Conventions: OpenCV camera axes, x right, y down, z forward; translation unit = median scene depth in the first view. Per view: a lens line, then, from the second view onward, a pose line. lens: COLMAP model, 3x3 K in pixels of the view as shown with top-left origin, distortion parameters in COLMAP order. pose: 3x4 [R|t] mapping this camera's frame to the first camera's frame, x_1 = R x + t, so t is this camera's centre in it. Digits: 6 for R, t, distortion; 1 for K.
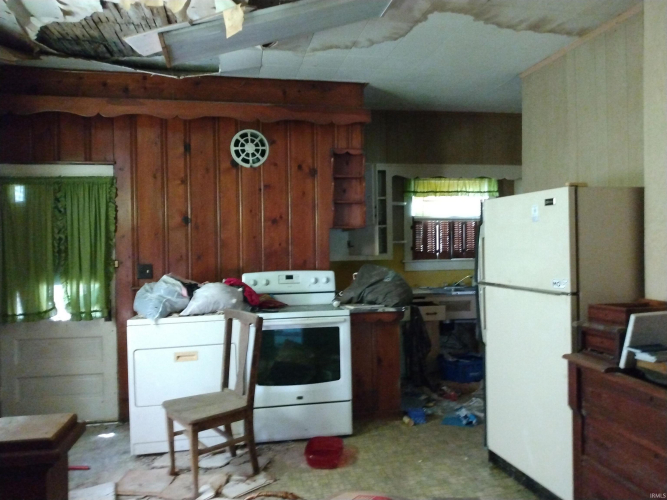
lens RADIAL K [[517.3, 0, 336.0], [0, 517.3, 250.5], [0, 0, 1]] dist [0.016364, -0.030387]
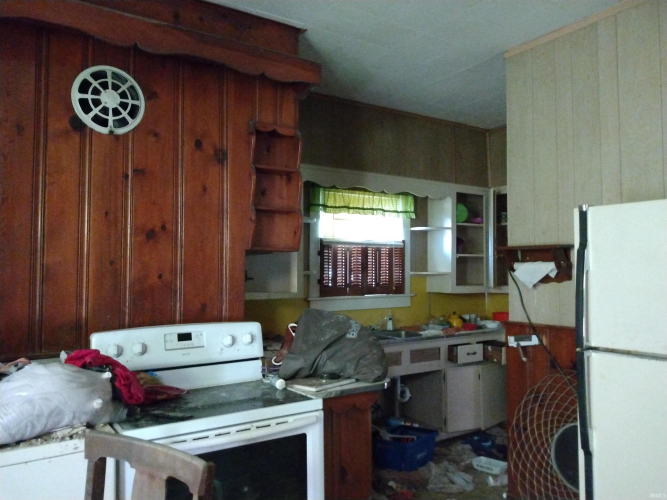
lens RADIAL K [[517.3, 0, 338.1], [0, 517.3, 249.8], [0, 0, 1]] dist [0.016364, -0.030387]
pose [[0.924326, 0.027748, 0.380592, -0.146384], [-0.005797, 0.998259, -0.058701, -0.008785], [-0.381559, 0.052052, 0.922878, 0.410598]]
